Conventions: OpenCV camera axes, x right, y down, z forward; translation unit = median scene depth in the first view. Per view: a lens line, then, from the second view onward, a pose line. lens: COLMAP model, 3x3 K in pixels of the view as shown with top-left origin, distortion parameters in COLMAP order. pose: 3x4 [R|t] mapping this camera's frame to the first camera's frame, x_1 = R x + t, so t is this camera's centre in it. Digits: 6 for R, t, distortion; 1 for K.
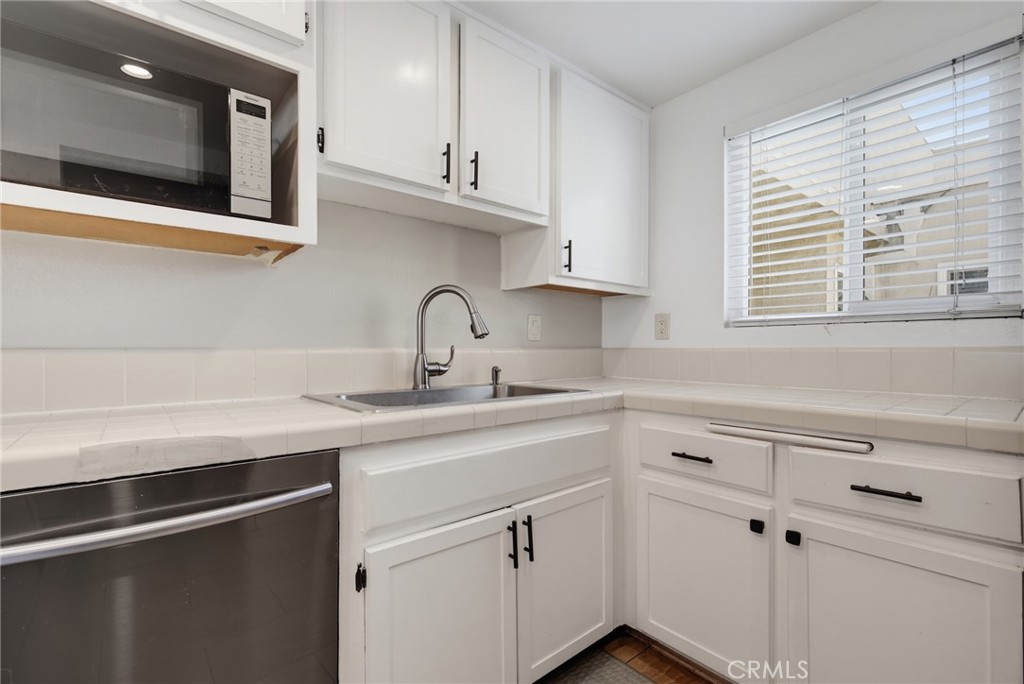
lens RADIAL K [[464.0, 0, 516.3], [0, 464.0, 347.4], [0, 0, 1]] dist [-0.003846, -0.000065]
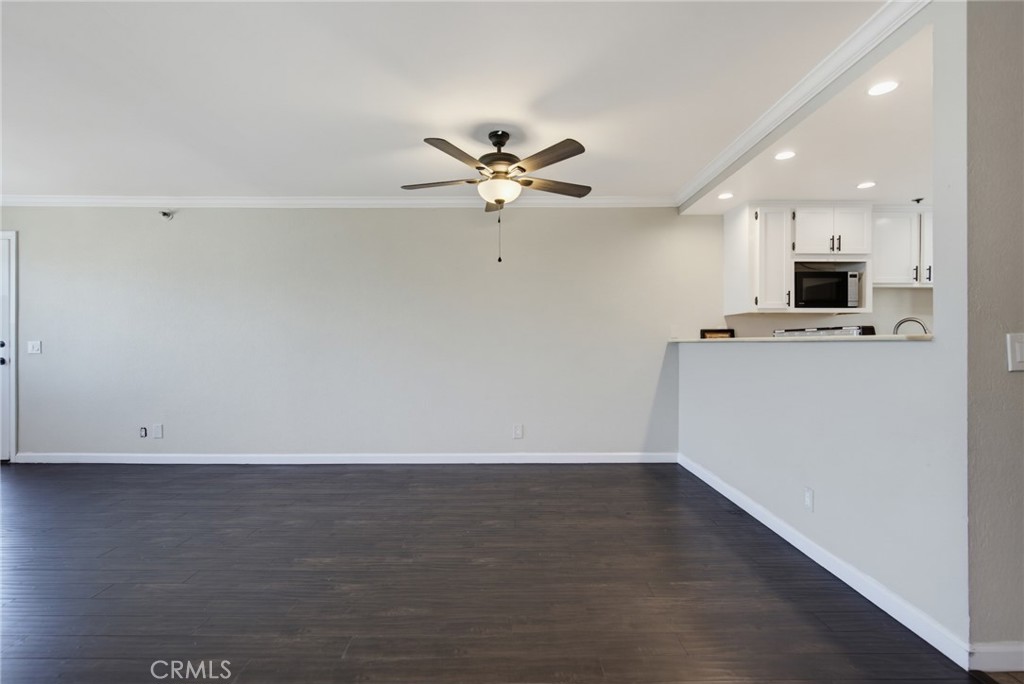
lens RADIAL K [[464.0, 0, 510.7], [0, 464.0, 345.4], [0, 0, 1]] dist [-0.003846, -0.000065]
pose [[0.770553, 0.006838, -0.637339, -0.335685], [-0.004295, 0.999975, 0.005535, -0.000039], [0.637361, -0.001527, 0.770564, -3.311983]]
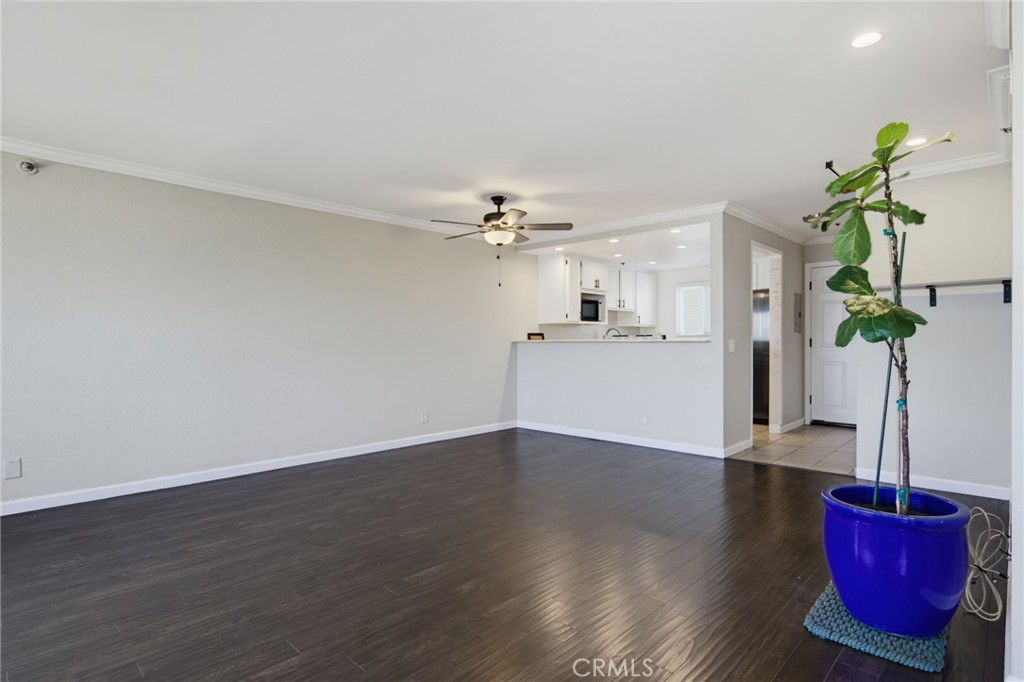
lens RADIAL K [[550.6, 0, 511.5], [0, 550.6, 339.6], [0, 0, 1]] dist [-0.016037, -0.000130]
pose [[0.991999, 0.003771, 0.126193, -2.562385], [-0.003049, 0.999978, -0.005919, -0.001331], [-0.126213, 0.005487, 0.991988, -5.808828]]
